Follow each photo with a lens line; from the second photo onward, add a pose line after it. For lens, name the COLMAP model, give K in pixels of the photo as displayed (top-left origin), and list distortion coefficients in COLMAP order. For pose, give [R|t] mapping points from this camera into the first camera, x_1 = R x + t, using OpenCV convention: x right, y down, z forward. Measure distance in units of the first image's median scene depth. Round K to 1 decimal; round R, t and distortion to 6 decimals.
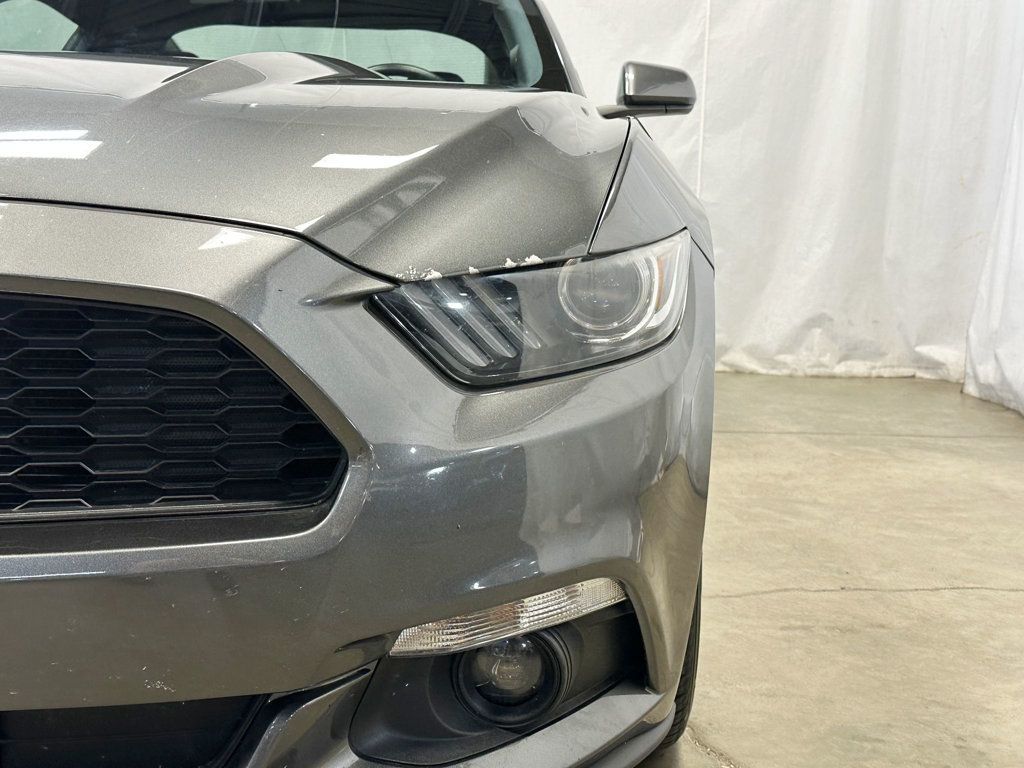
lens RADIAL K [[1272.0, 0, 512.0], [0, 1272.0, 384.0], [0, 0, 1]] dist [0.077679, -0.047702]
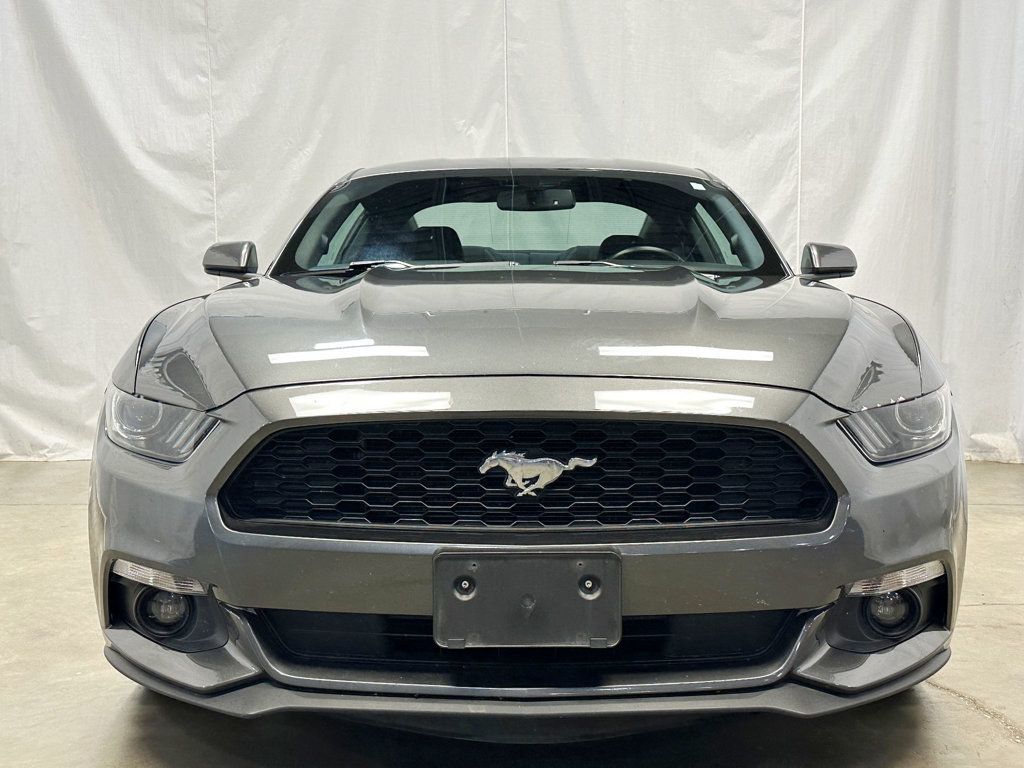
lens RADIAL K [[1272.0, 0, 512.0], [0, 1272.0, 384.0], [0, 0, 1]] dist [0.077679, -0.047702]
pose [[0.999901, -0.010125, 0.009811, -0.521685], [0.010774, 0.997590, -0.068550, 0.007906], [-0.009093, 0.068649, 0.997599, -0.852951]]
